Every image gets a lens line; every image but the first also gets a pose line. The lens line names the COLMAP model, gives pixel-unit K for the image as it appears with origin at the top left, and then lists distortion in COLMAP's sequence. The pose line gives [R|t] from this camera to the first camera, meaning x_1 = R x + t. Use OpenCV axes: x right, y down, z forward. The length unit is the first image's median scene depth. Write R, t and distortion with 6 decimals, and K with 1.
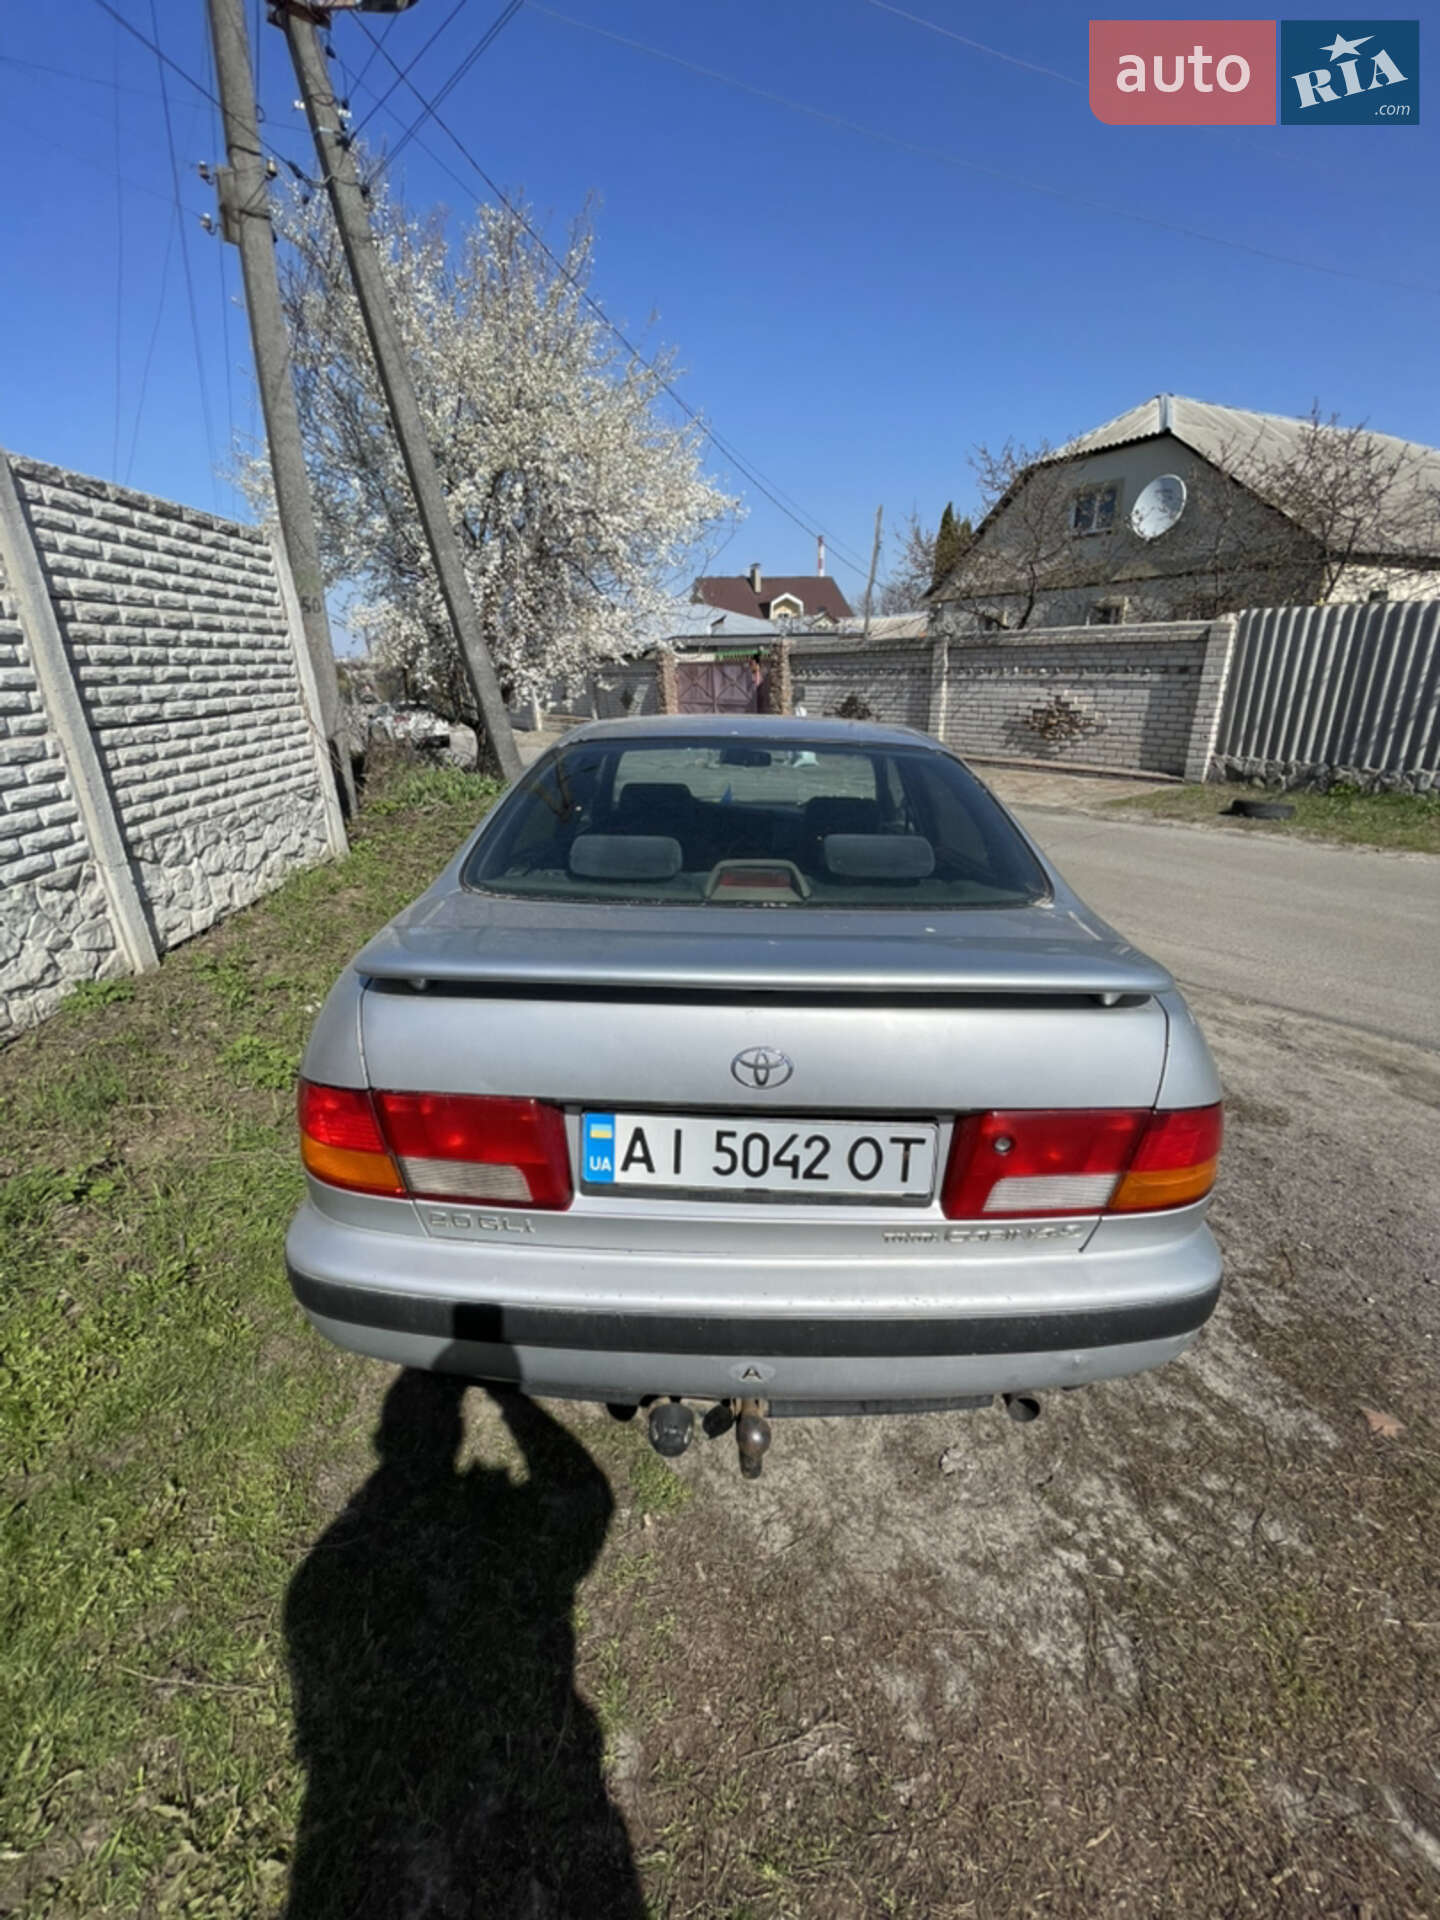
lens RADIAL K [[776.1, 0, 727.2], [0, 776.1, 948.5], [0, 0, 1]] dist [-0.002739, 0.000277]
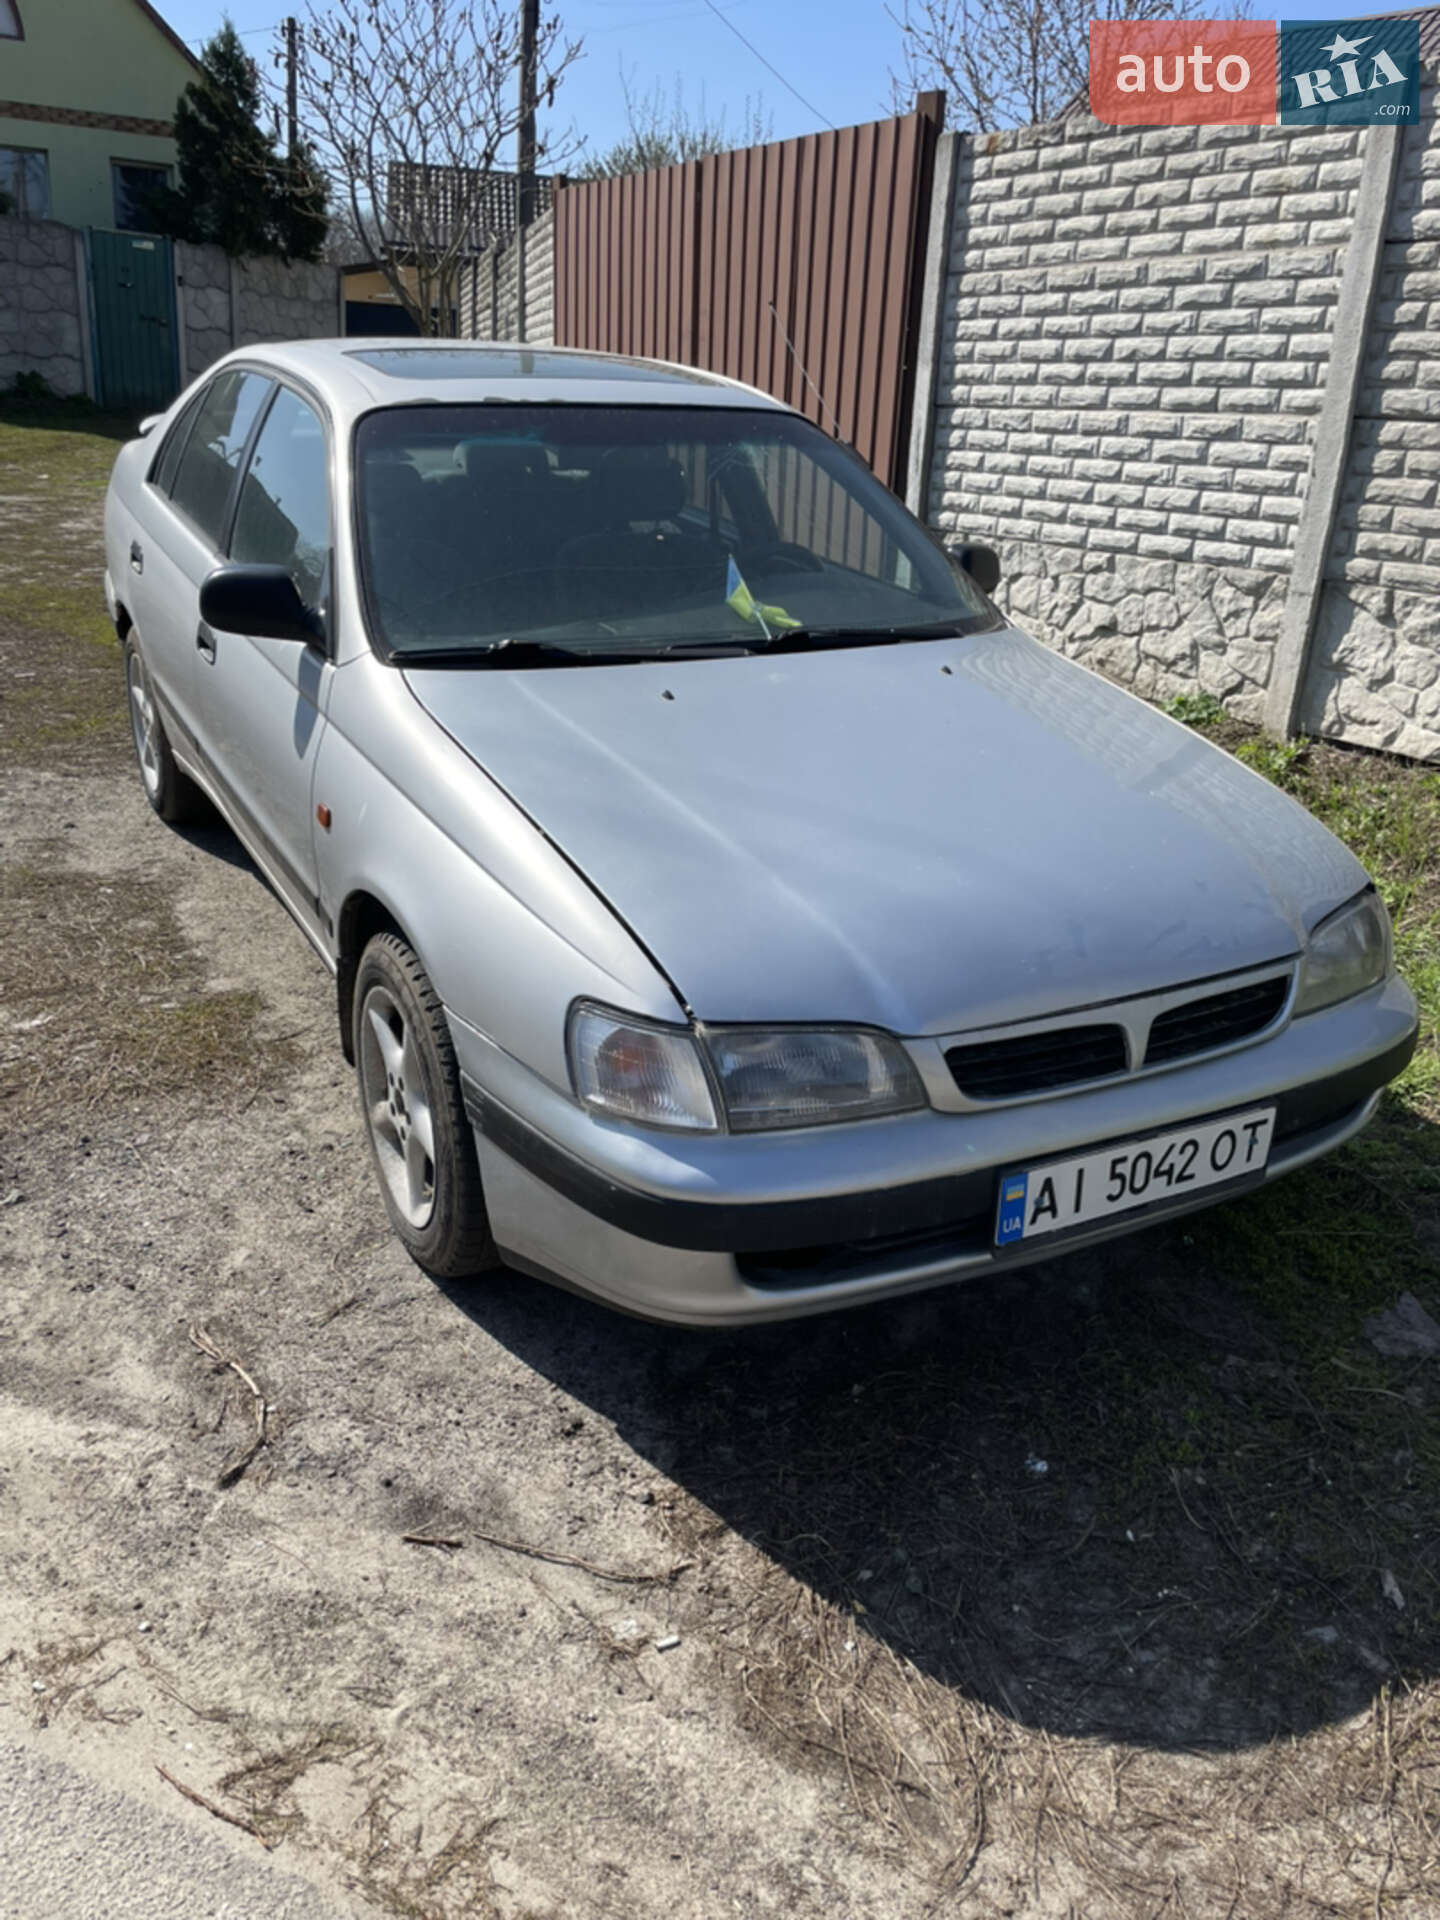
lens RADIAL K [[1463.7, 0, 740.3], [0, 1463.7, 975.1], [0, 0, 1]] dist [0.082963, -0.112864]
pose [[-0.867790, 0.151410, -0.473303, 0.378568], [-0.206602, 0.756304, 0.620741, -0.501786], [0.451947, 0.636459, -0.625031, 1.539141]]
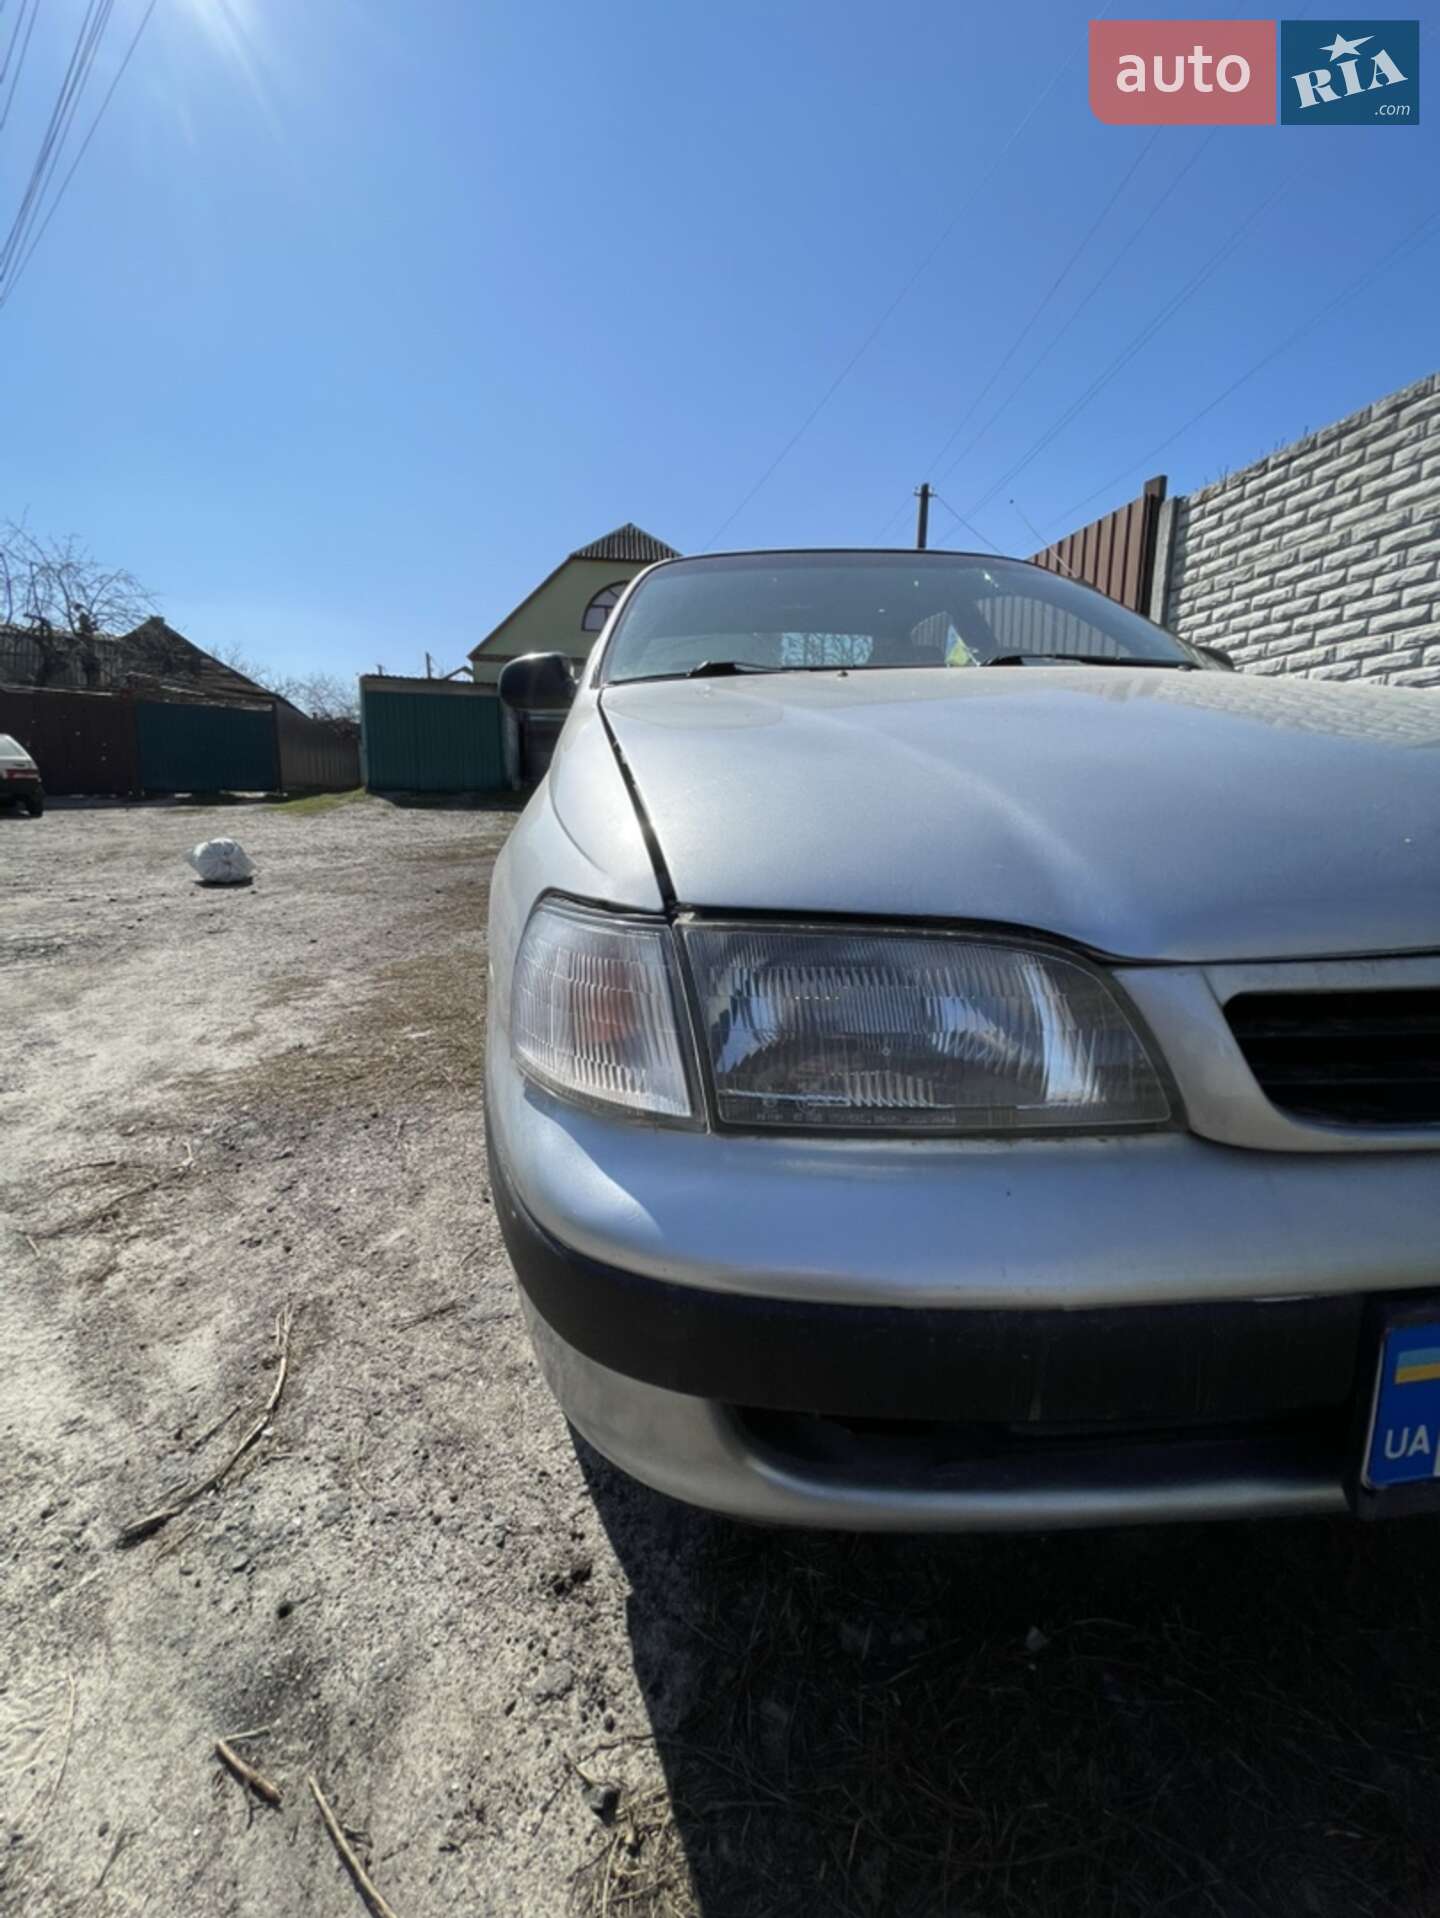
lens RADIAL K [[775.3, 0, 725.2], [0, 775.3, 954.6], [0, 0, 1]] dist [-0.002739, 0.000277]
pose [[-0.989974, 0.043136, -0.134503, 0.184848], [-0.033271, 0.854225, 0.518837, -0.261981], [0.137277, 0.518110, -0.844226, 1.367433]]
